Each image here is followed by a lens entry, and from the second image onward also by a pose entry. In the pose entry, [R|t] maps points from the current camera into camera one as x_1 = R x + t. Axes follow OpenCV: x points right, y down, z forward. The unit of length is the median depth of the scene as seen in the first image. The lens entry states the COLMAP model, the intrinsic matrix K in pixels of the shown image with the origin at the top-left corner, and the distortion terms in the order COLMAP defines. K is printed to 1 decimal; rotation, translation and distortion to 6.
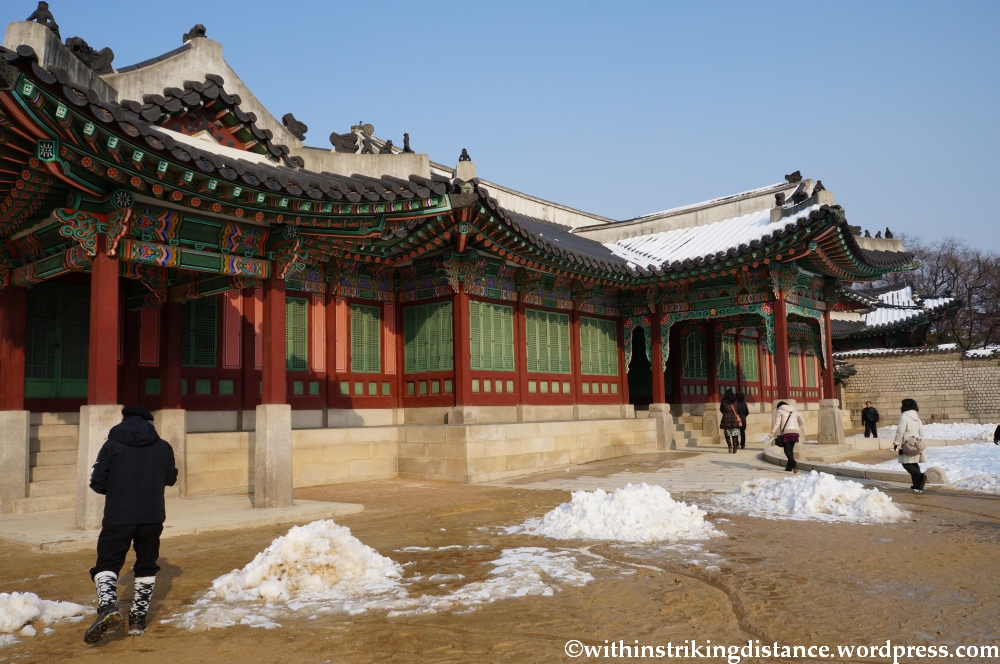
lens RADIAL K [[769.7, 0, 484.2], [0, 769.7, 330.3], [0, 0, 1]] dist [-0.028437, 0.005114]
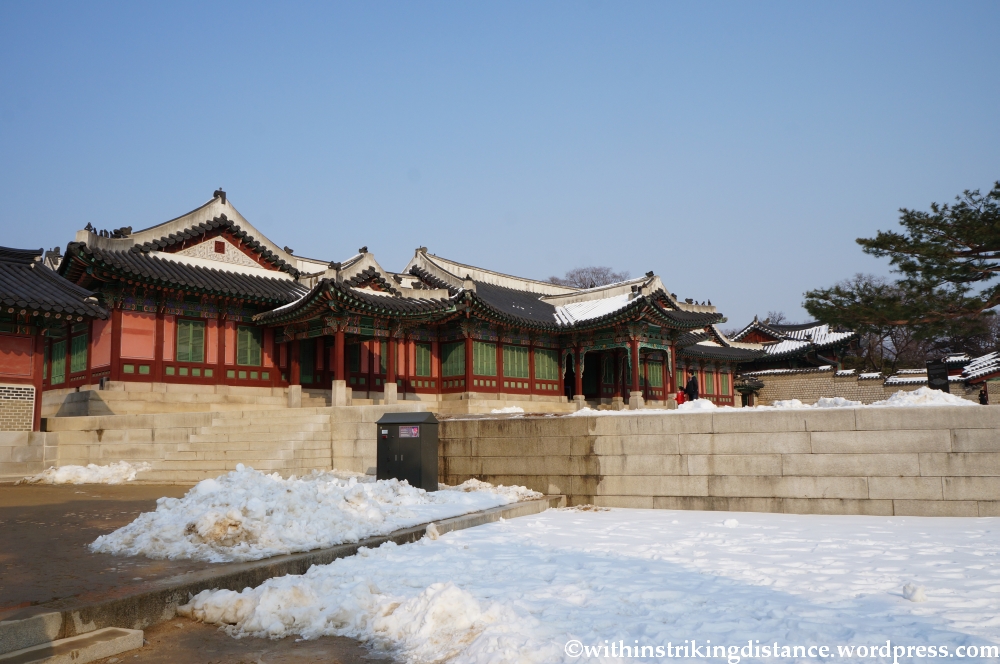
lens RADIAL K [[788.2, 0, 500.0], [0, 788.2, 332.0], [0, 0, 1]] dist [0.090884, 0.001350]
pose [[0.998795, -0.000733, -0.049062, 0.147736], [-0.000716, 0.999564, -0.029507, -0.001532], [0.049062, 0.029507, 0.998360, -1.048314]]
